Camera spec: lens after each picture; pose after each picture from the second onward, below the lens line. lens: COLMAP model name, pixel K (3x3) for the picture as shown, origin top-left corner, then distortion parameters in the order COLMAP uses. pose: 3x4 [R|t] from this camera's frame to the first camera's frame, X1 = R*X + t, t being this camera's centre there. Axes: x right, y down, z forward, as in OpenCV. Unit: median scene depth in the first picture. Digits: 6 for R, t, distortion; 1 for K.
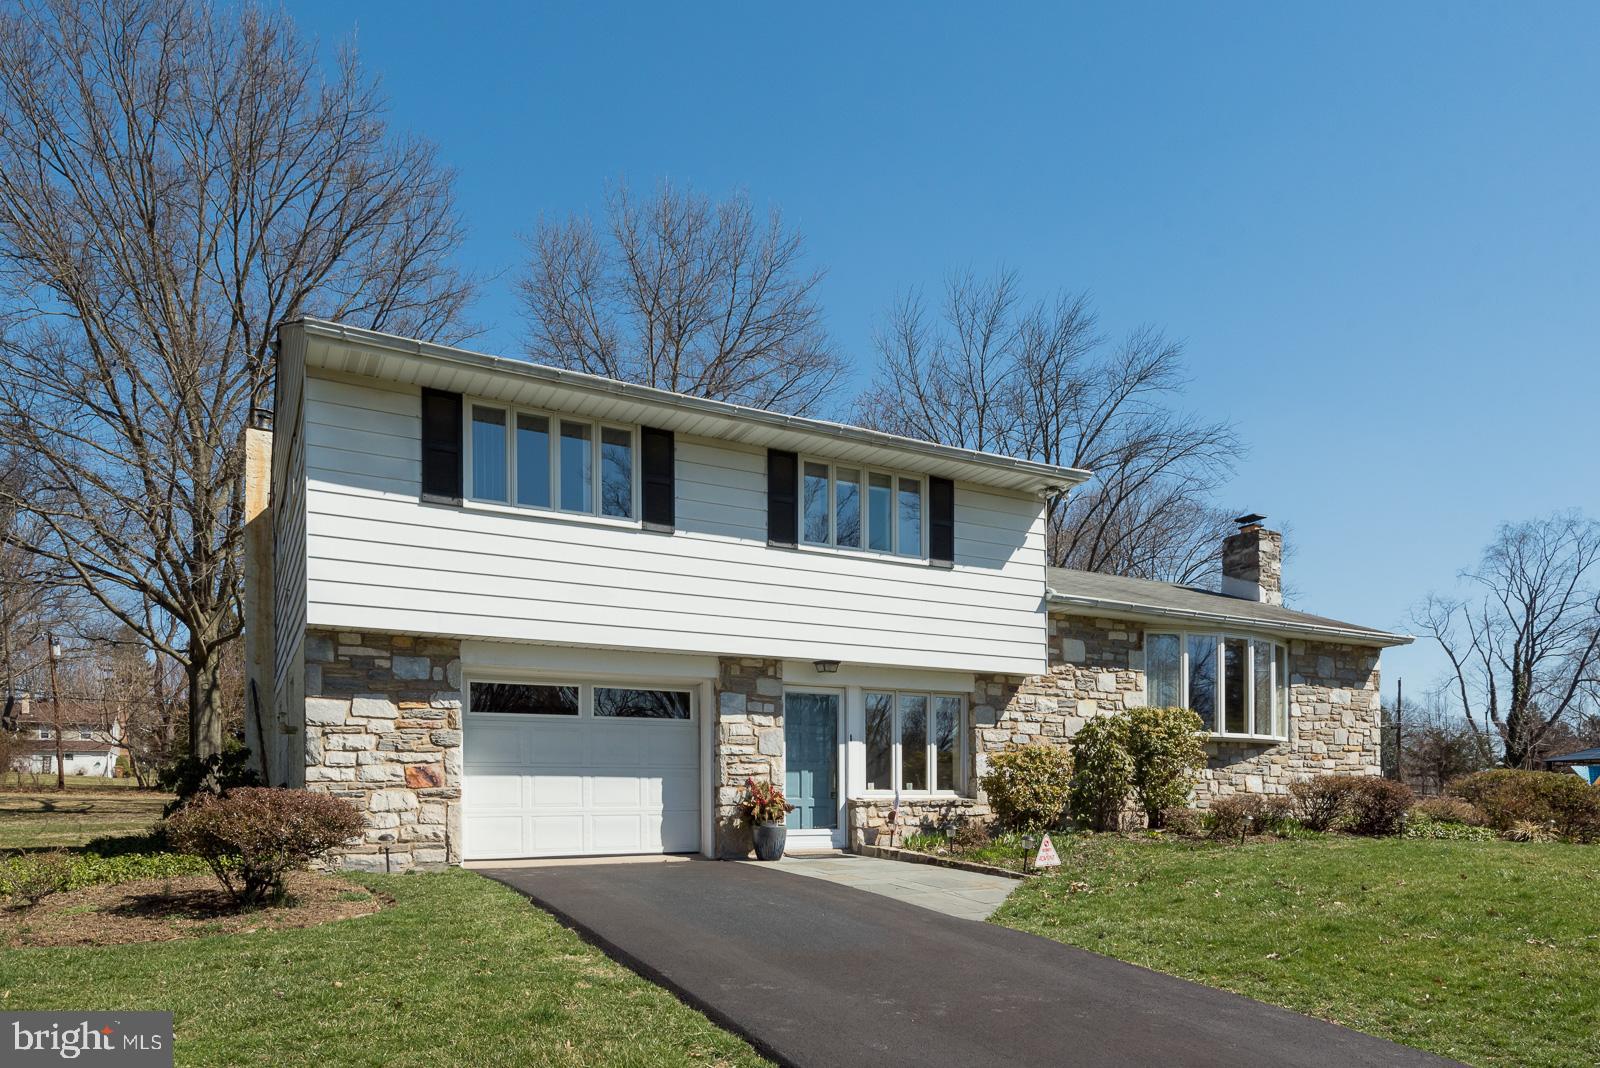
lens RADIAL K [[977.2, 0, 800.0], [0, 977.2, 618.0], [0, 0, 1]] dist [0.004734, -0.000055]
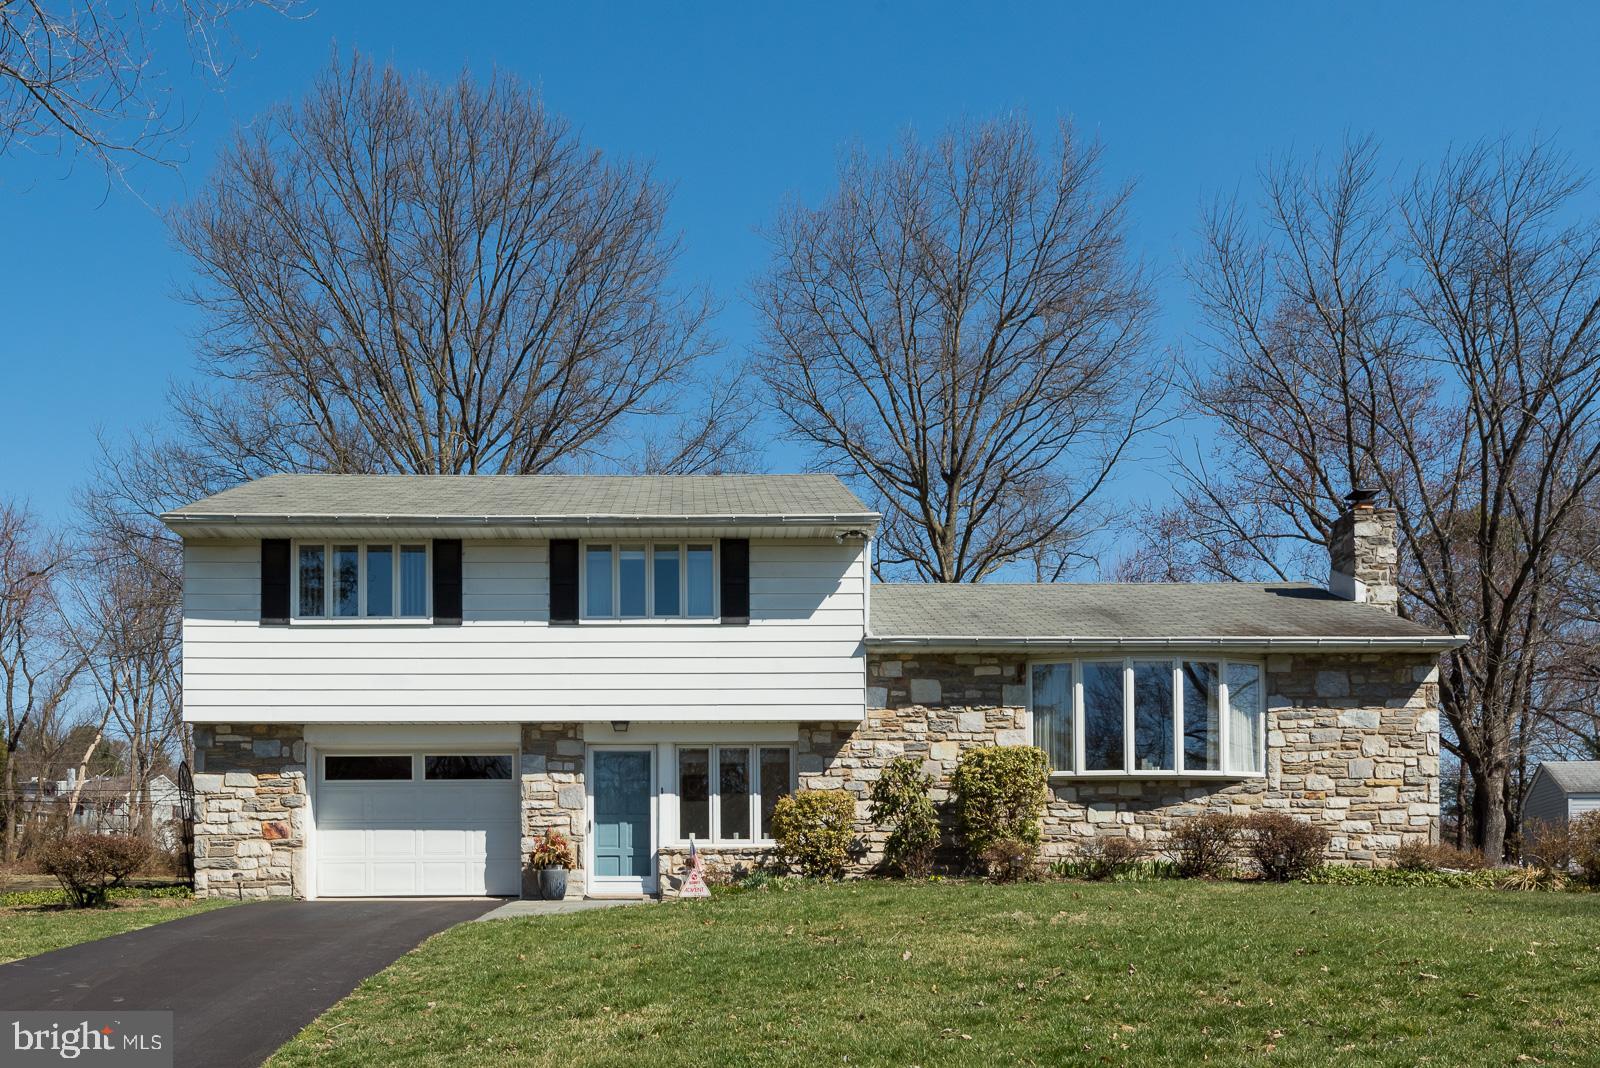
lens RADIAL K [[1375.3, 0, 800.0], [0, 1375.3, 534.0], [0, 0, 1]] dist [-0.005730, -0.005811]
pose [[0.904389, -0.113887, -0.411230, 0.860025], [0.081165, 0.992044, -0.096238, 0.000196], [0.418918, 0.053659, 0.906437, -0.331018]]
